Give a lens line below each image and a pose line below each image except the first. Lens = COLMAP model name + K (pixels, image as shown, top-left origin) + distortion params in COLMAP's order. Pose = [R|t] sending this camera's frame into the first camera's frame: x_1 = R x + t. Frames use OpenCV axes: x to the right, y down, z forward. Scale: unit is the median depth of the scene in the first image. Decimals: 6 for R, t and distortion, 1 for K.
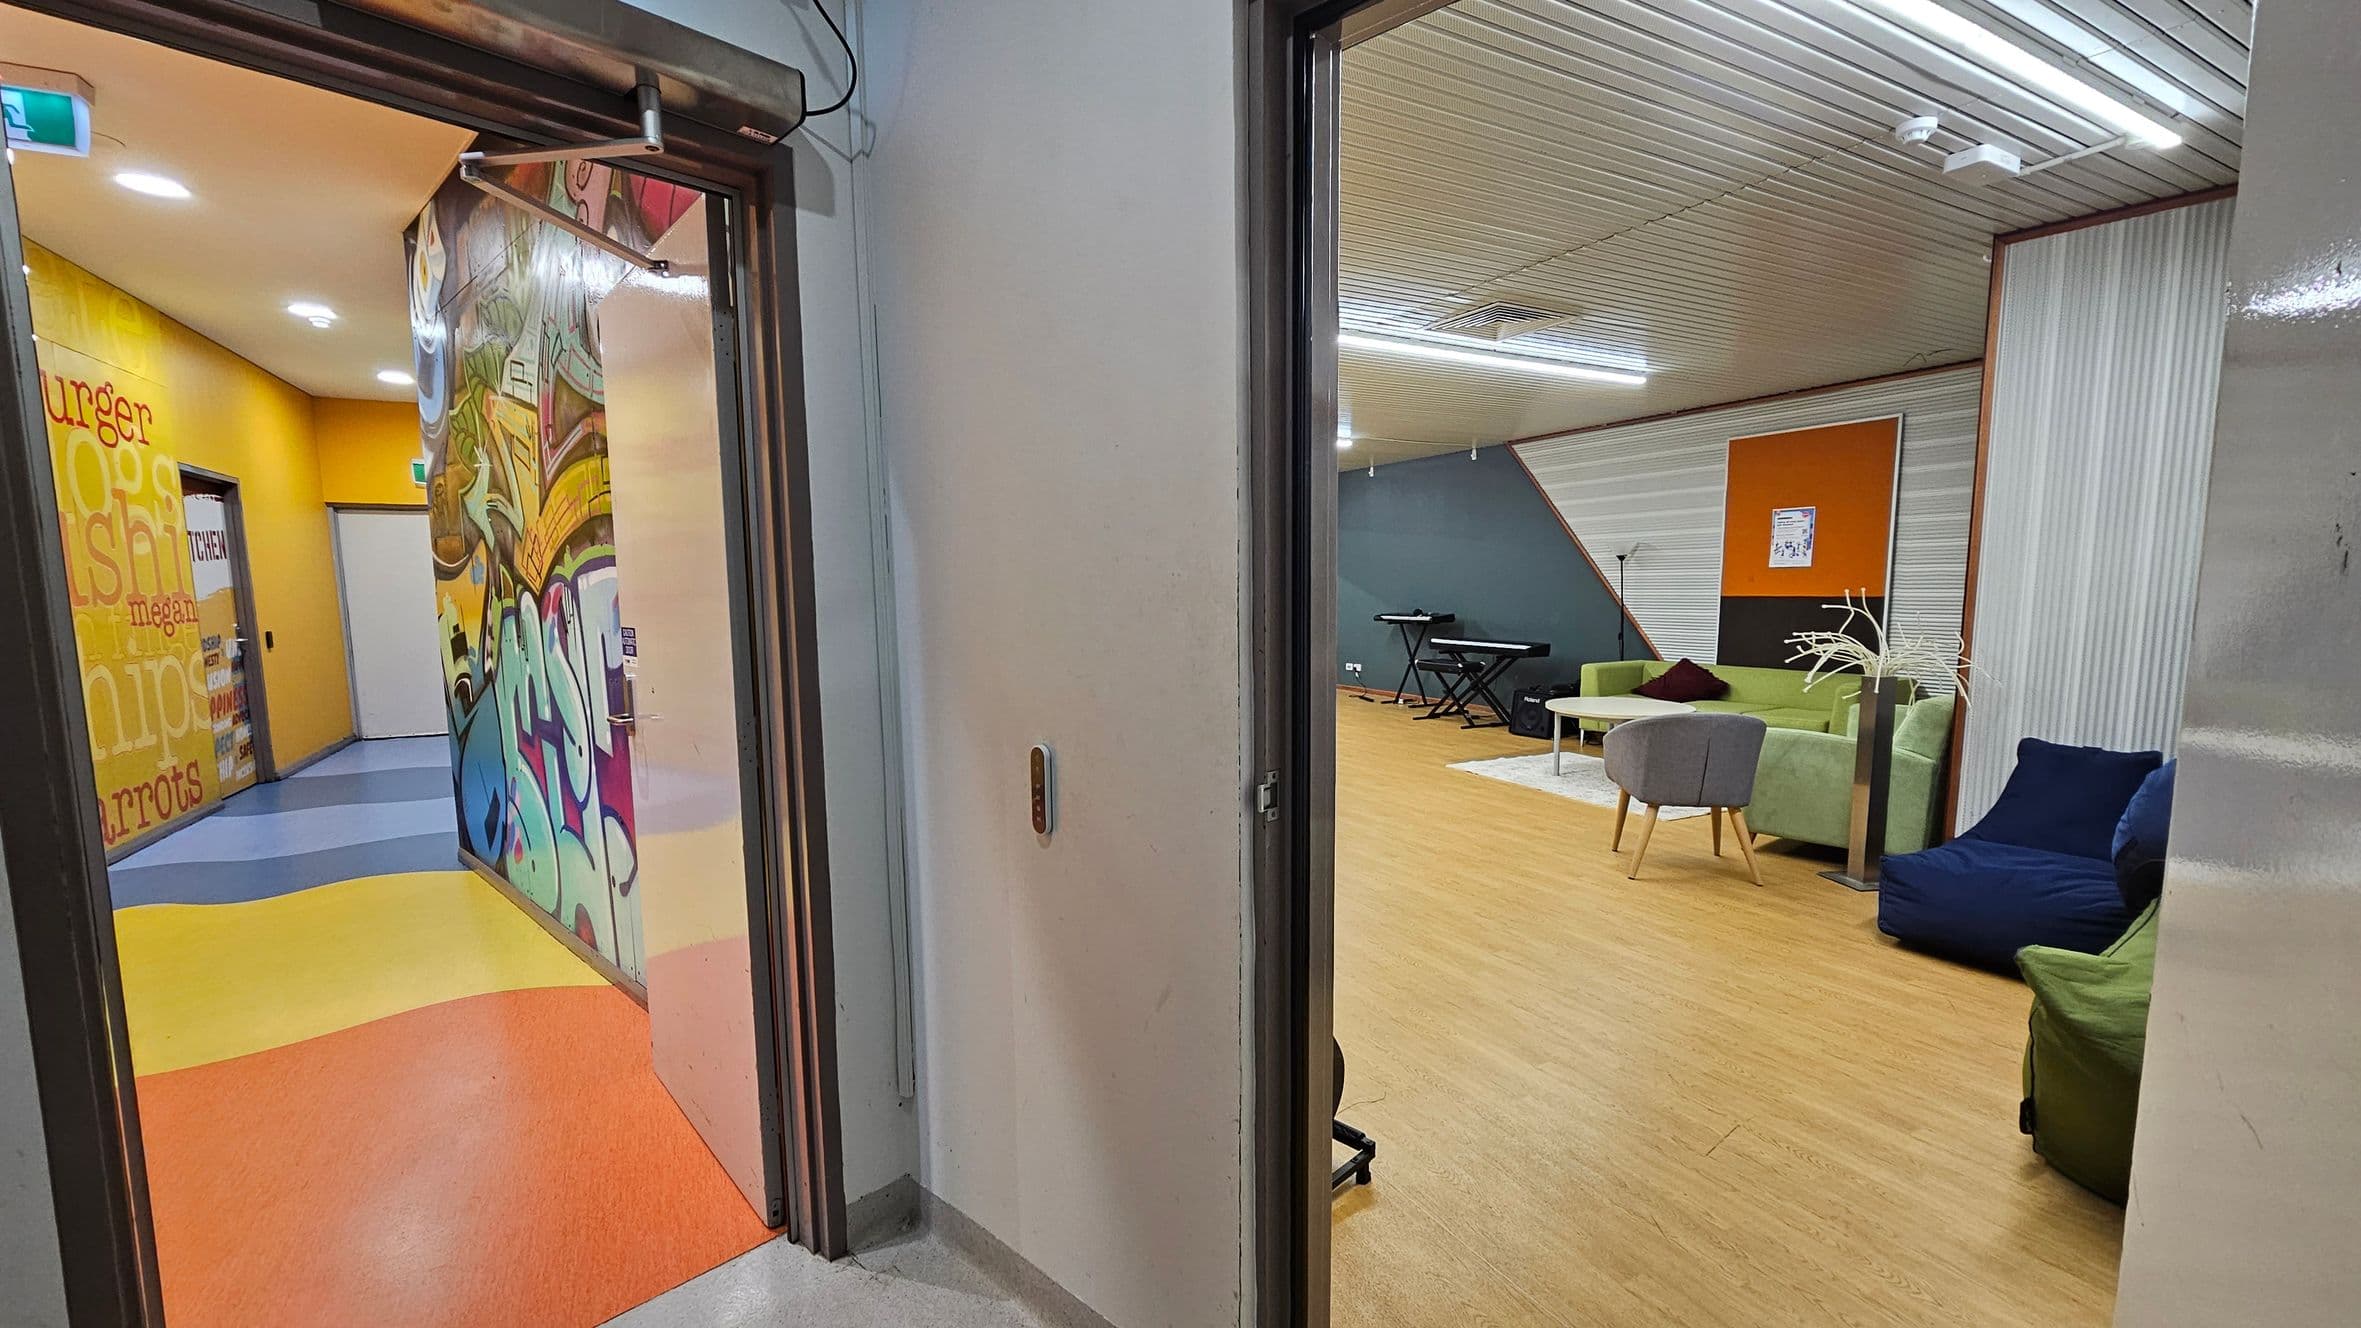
lens RADIAL K [[971.8, 0, 1176.9], [0, 971.8, 692.7], [0, 0, 1]] dist [-0.001575, -0.000887]
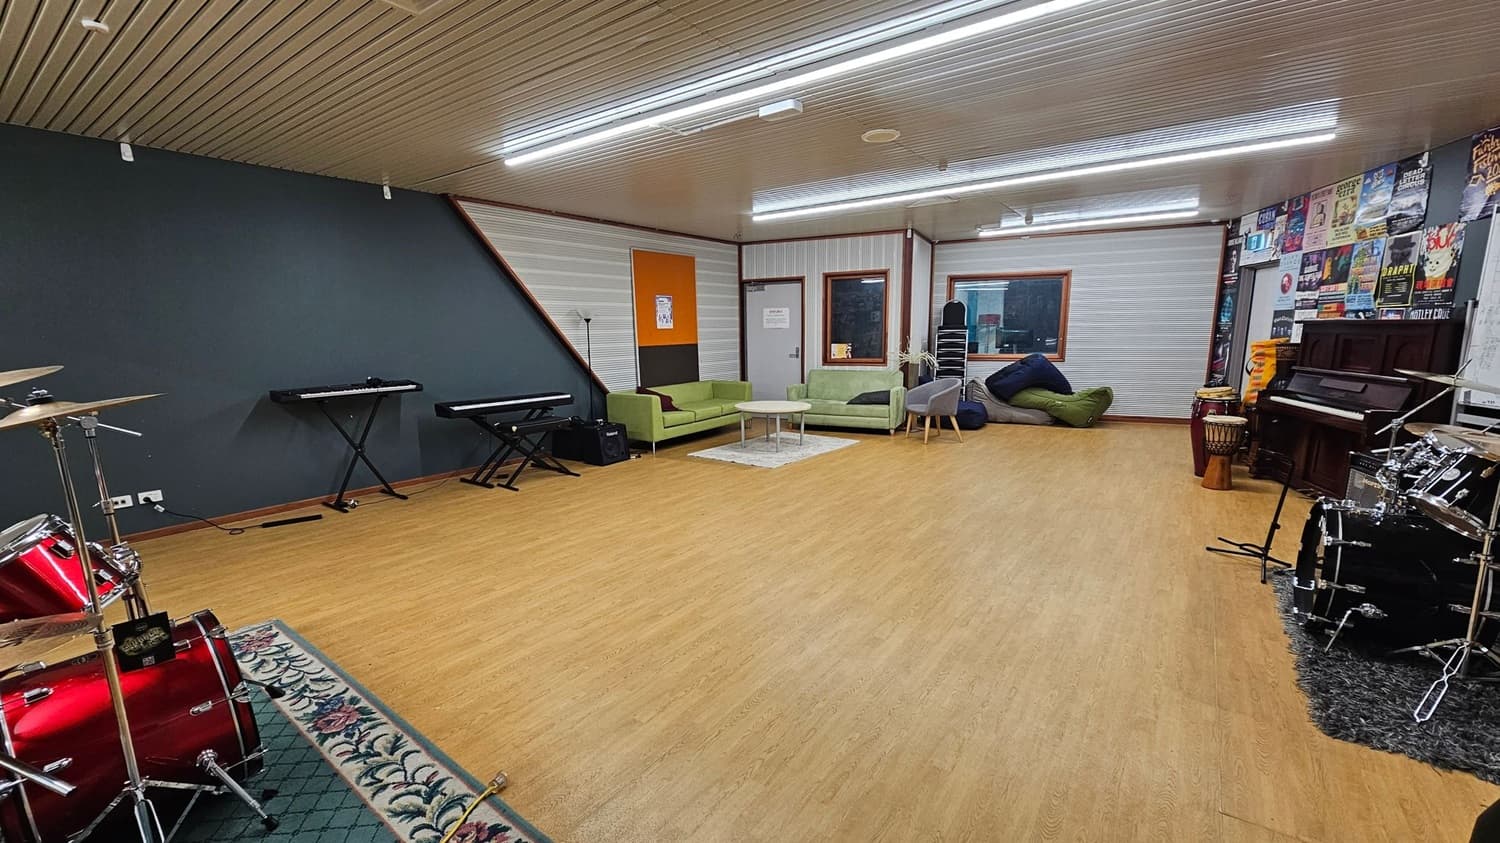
lens RADIAL K [[617.4, 0, 747.7], [0, 617.4, 439.7], [0, 0, 1]] dist [-0.001575, -0.000887]
pose [[-0.445499, -0.142915, 0.883802, -0.410140], [0.118251, 0.969135, 0.216320, -0.135538], [-0.887439, 0.200881, -0.414848, 1.171329]]
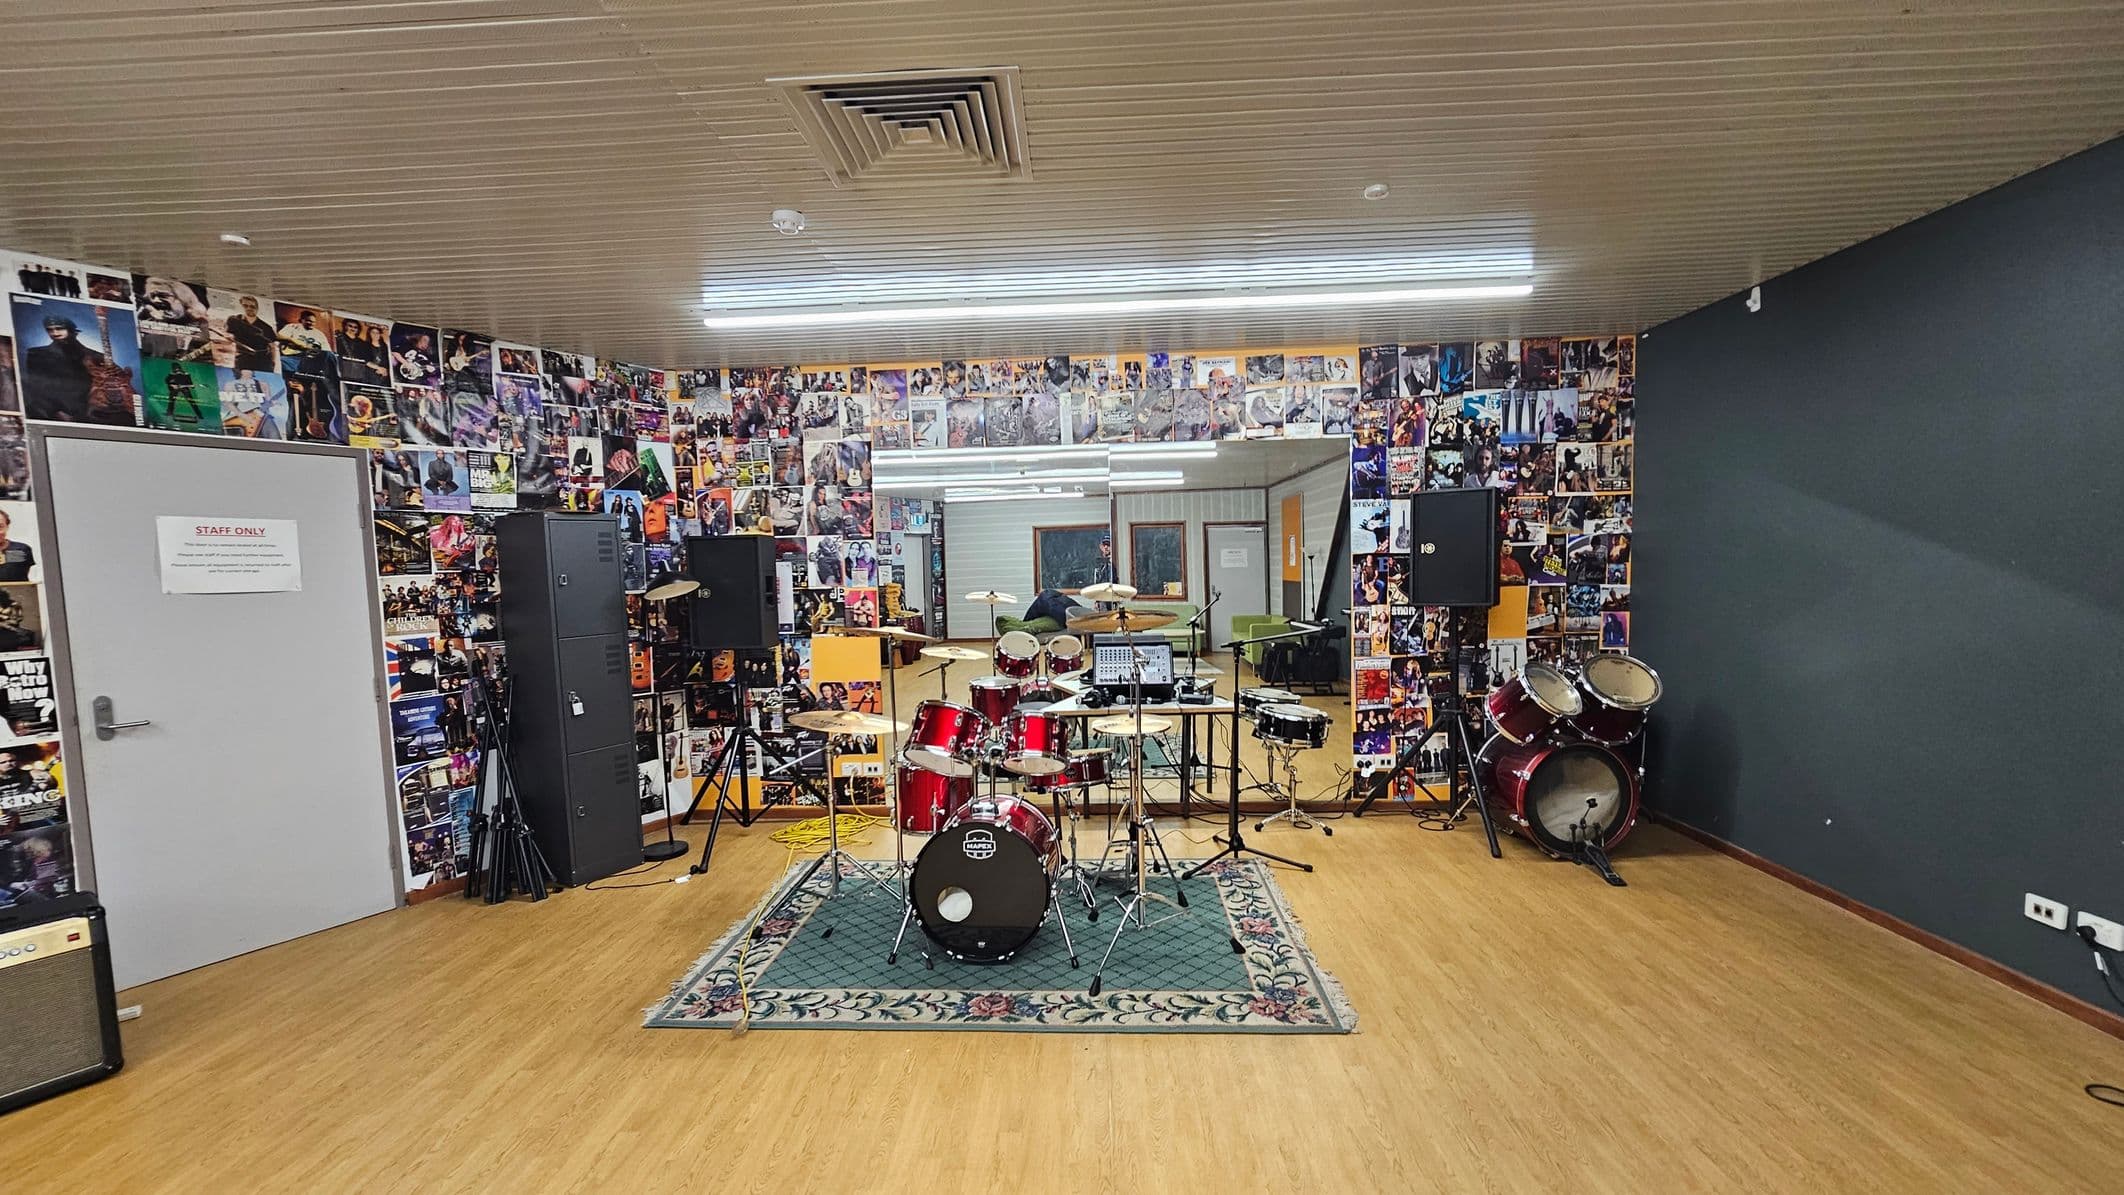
lens RADIAL K [[874.3, 0, 1058.7], [0, 874.3, 623.3], [0, 0, 1]] dist [-0.001575, -0.000887]
pose [[0.866985, 0.020891, -0.497897, 0.088396], [-0.035631, 0.999162, -0.020120, -0.128314], [0.497059, 0.035184, 0.867003, 0.944819]]
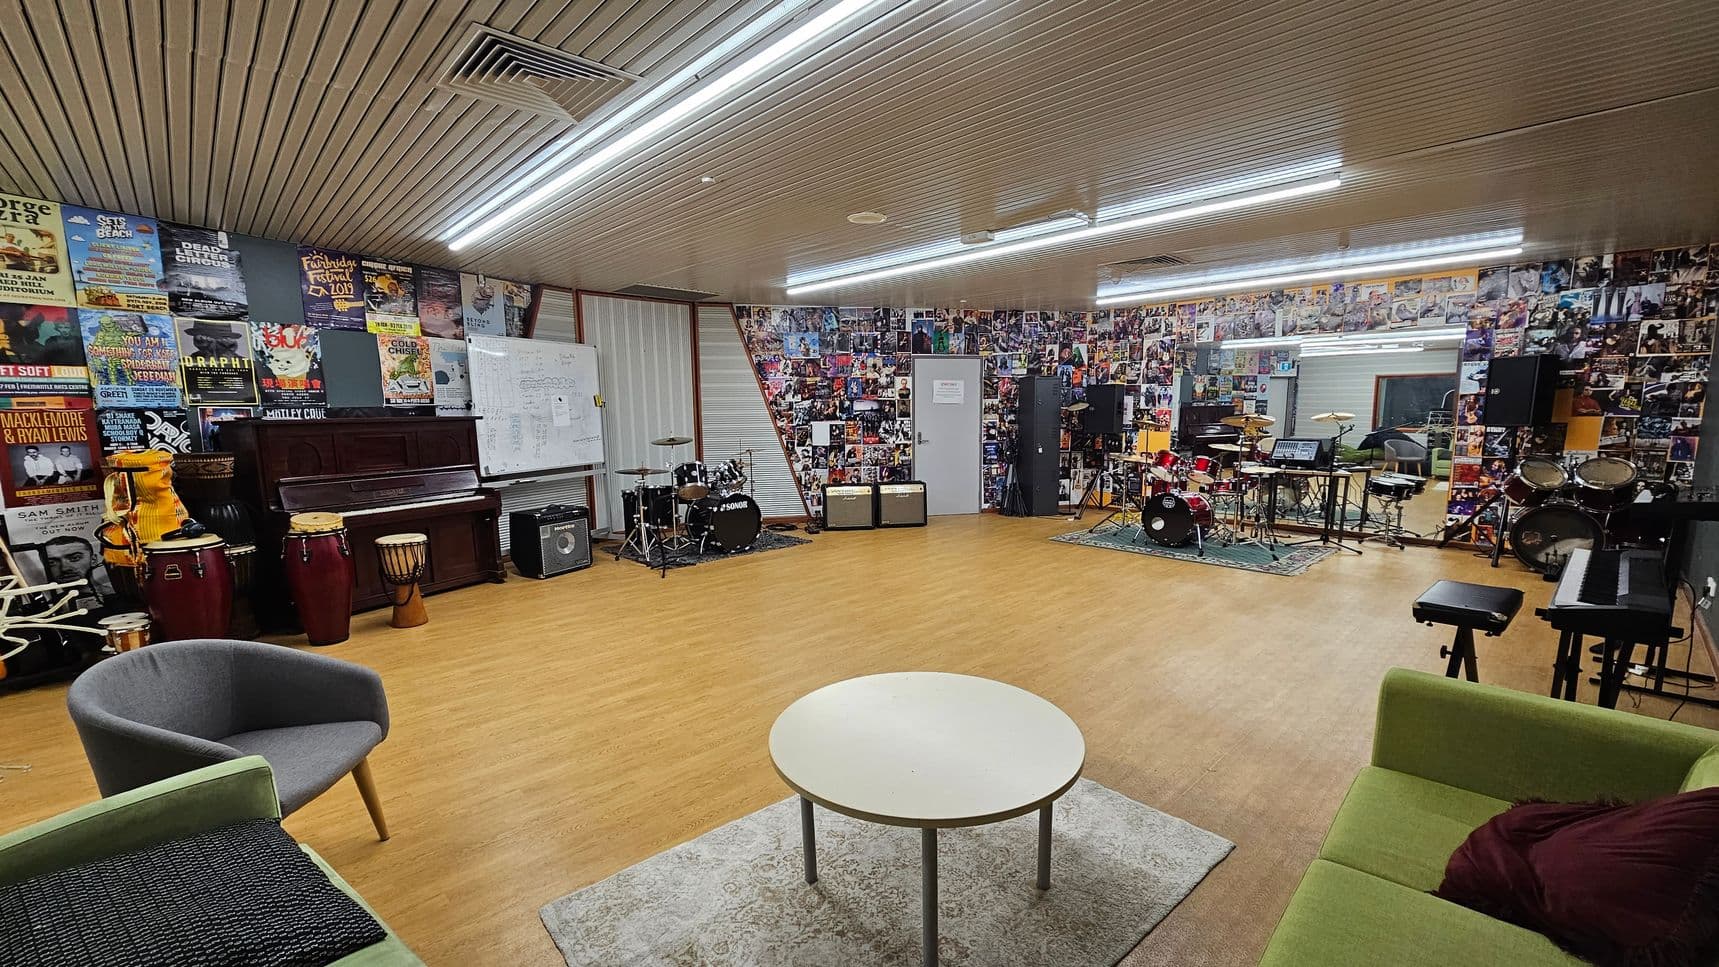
lens RADIAL K [[707.6, 0, 856.9], [0, 707.6, 504.4], [0, 0, 1]] dist [-0.001575, -0.000887]
pose [[0.273462, 0.137304, -0.952033, 0.567429], [-0.098936, 0.988525, 0.114148, -0.093734], [0.956781, 0.062976, 0.283908, 0.672293]]
